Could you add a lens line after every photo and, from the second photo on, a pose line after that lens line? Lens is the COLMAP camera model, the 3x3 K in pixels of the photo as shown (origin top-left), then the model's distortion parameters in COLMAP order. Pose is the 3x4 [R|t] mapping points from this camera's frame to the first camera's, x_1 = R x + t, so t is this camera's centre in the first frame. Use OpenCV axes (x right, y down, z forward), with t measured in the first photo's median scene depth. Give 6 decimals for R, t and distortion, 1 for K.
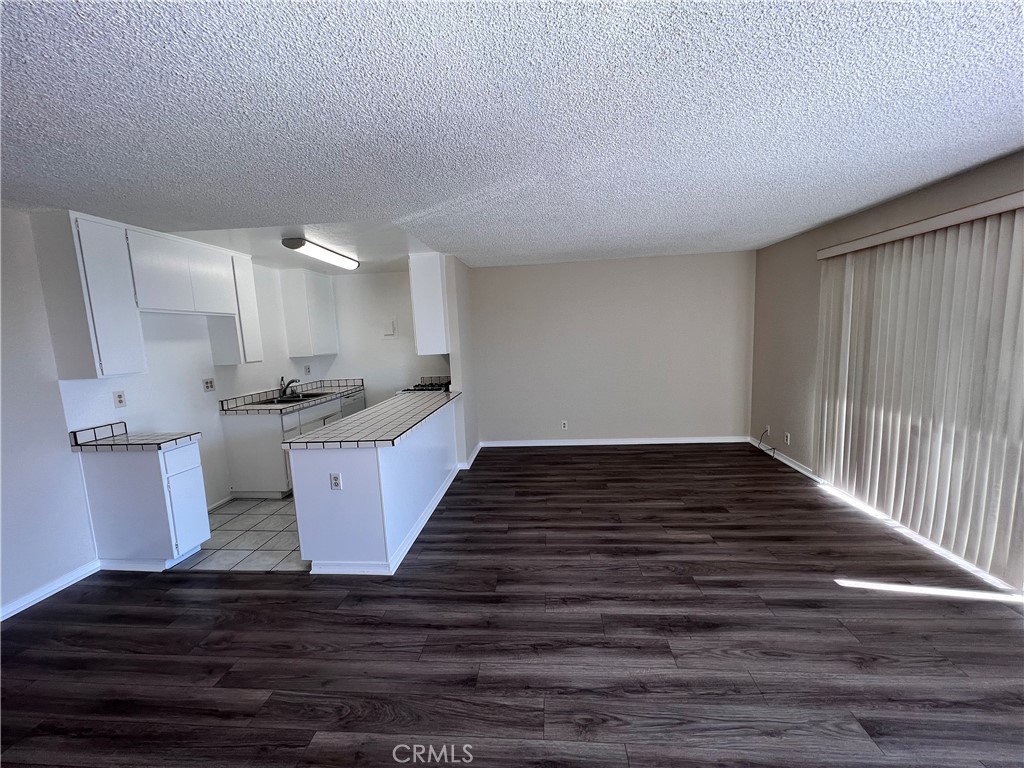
lens RADIAL K [[408.1, 0, 512.3], [0, 408.1, 388.5], [0, 0, 1]] dist [-0.000529, -0.000132]
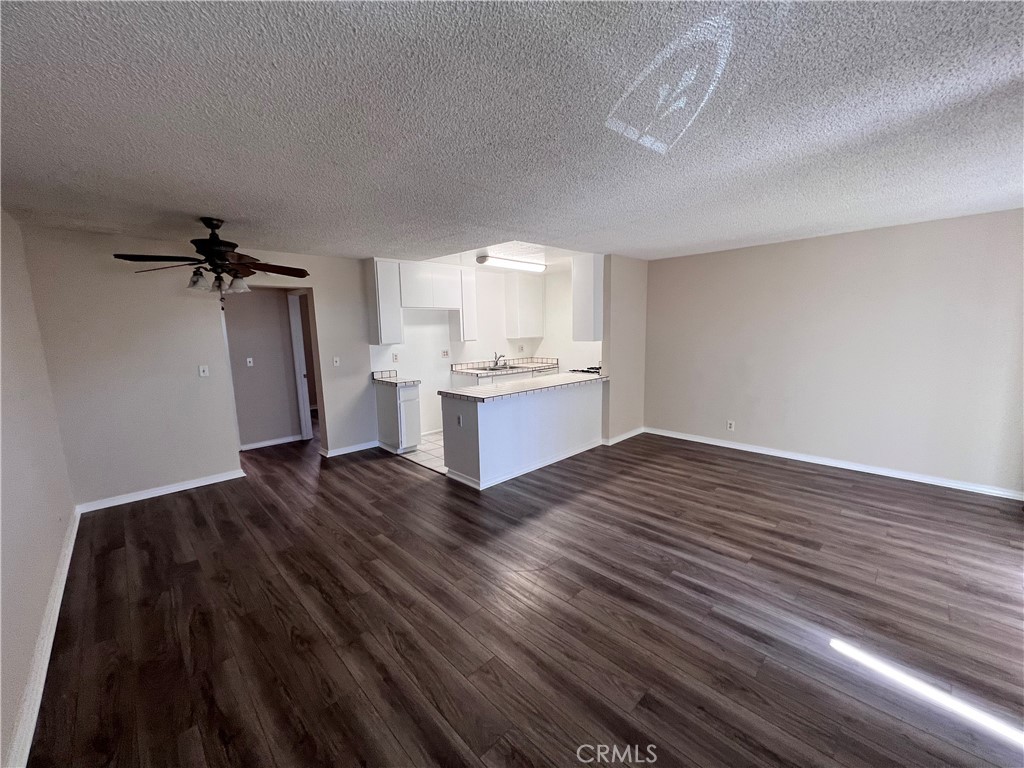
lens RADIAL K [[408.1, 0, 512.3], [0, 408.1, 388.5], [0, 0, 1]] dist [-0.000529, -0.000132]
pose [[0.755202, 0.124578, -0.643545, 0.563545], [-0.099337, 0.992186, 0.075496, -0.022938], [0.647921, 0.006913, 0.761676, -0.035790]]
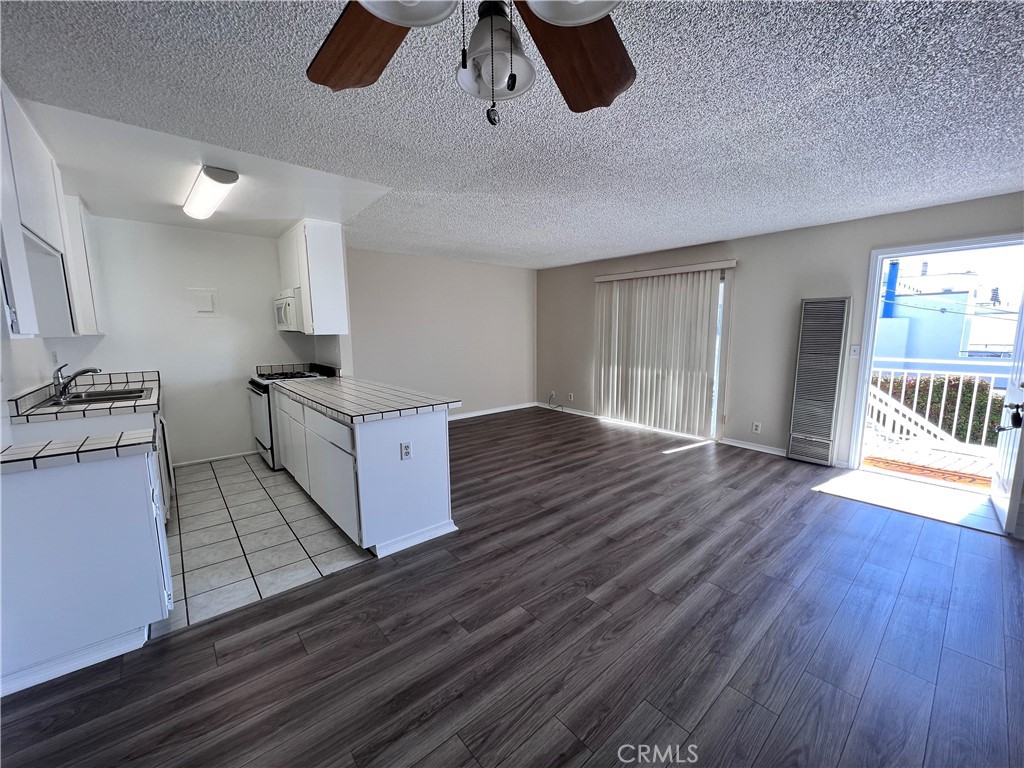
lens RADIAL K [[408.1, 0, 512.3], [0, 408.1, 388.5], [0, 0, 1]] dist [-0.000529, -0.000132]
pose [[0.700702, -0.061878, 0.710766, -0.757562], [0.071029, 0.997333, 0.016803, 0.066760], [-0.709909, 0.038711, 0.703228, 0.108634]]
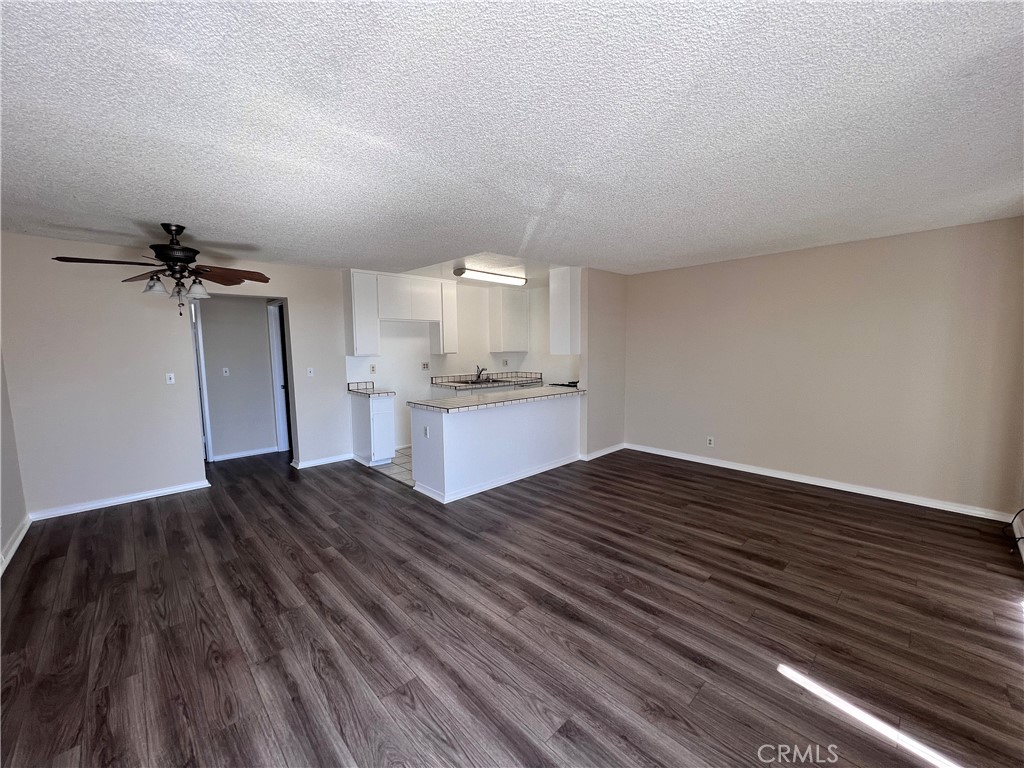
lens RADIAL K [[408.1, 0, 512.3], [0, 408.1, 388.5], [0, 0, 1]] dist [-0.000529, -0.000132]
pose [[0.748155, 0.104193, -0.655293, 0.632565], [-0.110566, 0.993363, 0.031713, -0.012068], [0.654247, 0.048727, 0.754709, 0.048411]]
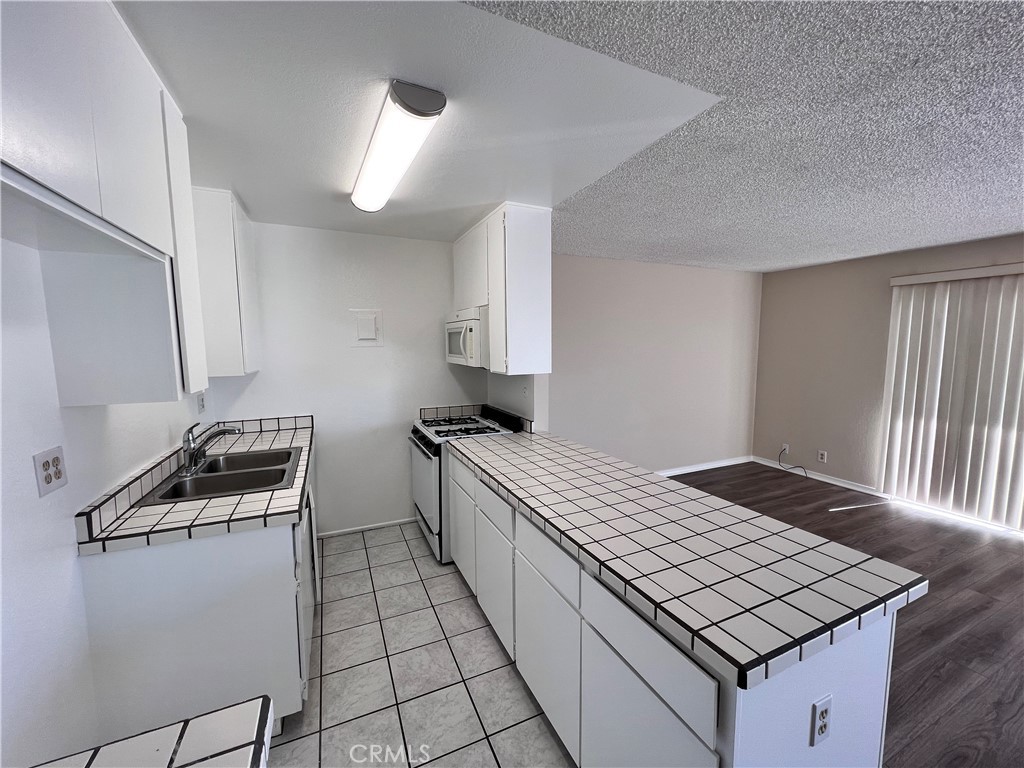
lens RADIAL K [[408.1, 0, 512.3], [0, 408.1, 388.5], [0, 0, 1]] dist [-0.000529, -0.000132]
pose [[0.868987, -0.013395, 0.494654, -0.693663], [0.033121, 0.998966, -0.031135, -0.058487], [-0.493725, 0.043439, 0.868532, 0.650736]]
